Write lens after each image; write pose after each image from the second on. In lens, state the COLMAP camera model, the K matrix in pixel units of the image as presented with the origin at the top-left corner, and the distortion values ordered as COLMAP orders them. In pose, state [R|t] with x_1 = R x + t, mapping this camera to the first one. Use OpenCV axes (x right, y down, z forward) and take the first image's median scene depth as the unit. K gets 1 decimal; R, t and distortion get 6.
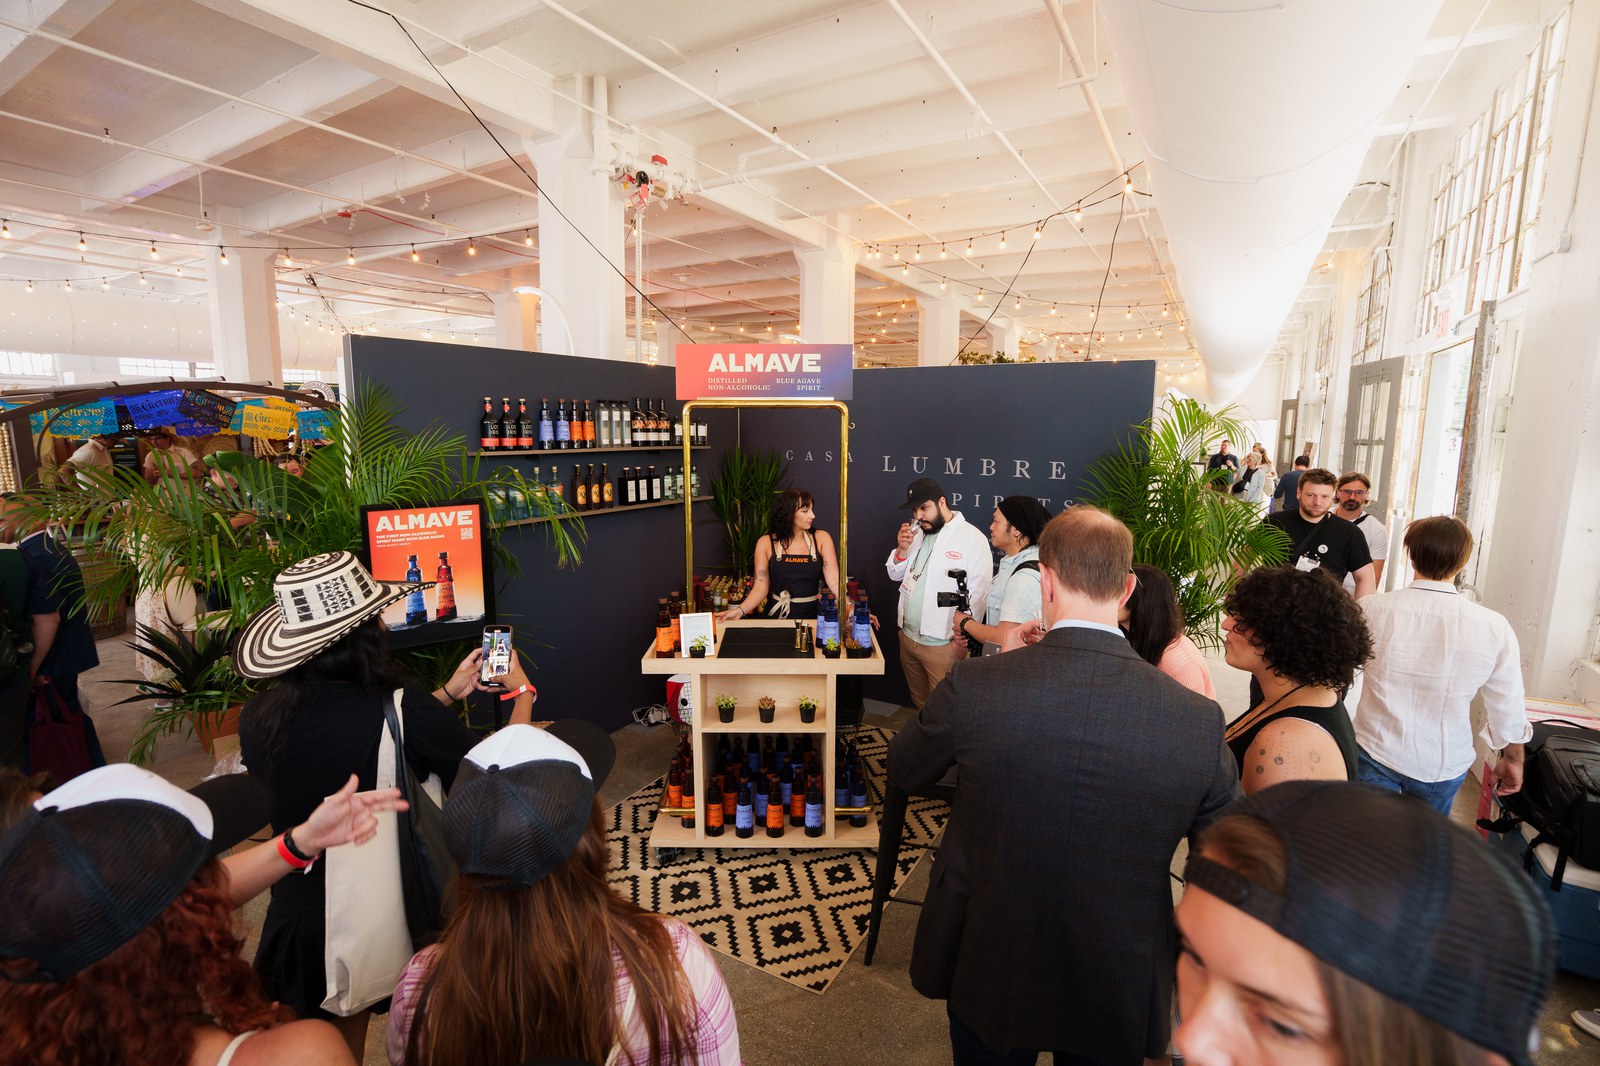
lens RADIAL K [[757.6, 0, 803.3], [0, 757.6, 533.5], [0, 0, 1]] dist [-0.028669, 0.004435]
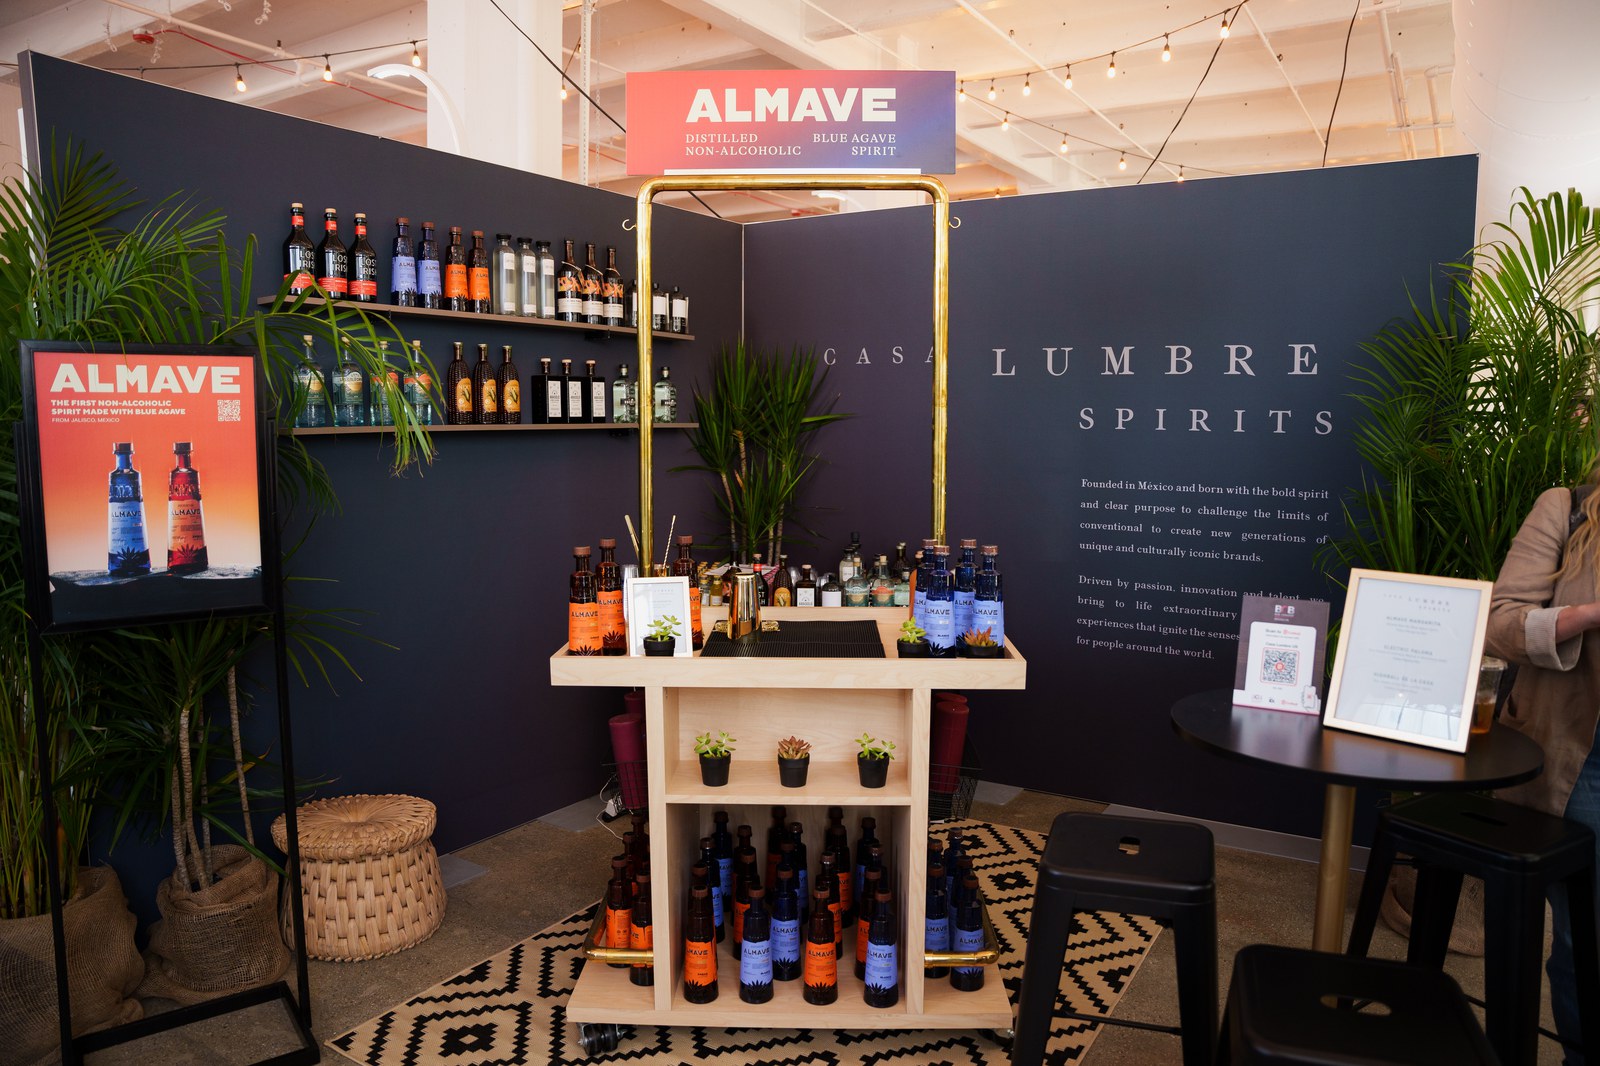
lens RADIAL K [[1124.9, 0, 811.0], [0, 1124.9, 526.0], [0, 0, 1]] dist [-0.116784, 0.038171]
pose [[0.999695, 0.001827, -0.024630, -0.012954], [-0.002925, 0.999000, -0.044608, 0.079460], [0.024524, 0.044666, 0.998701, 0.174036]]
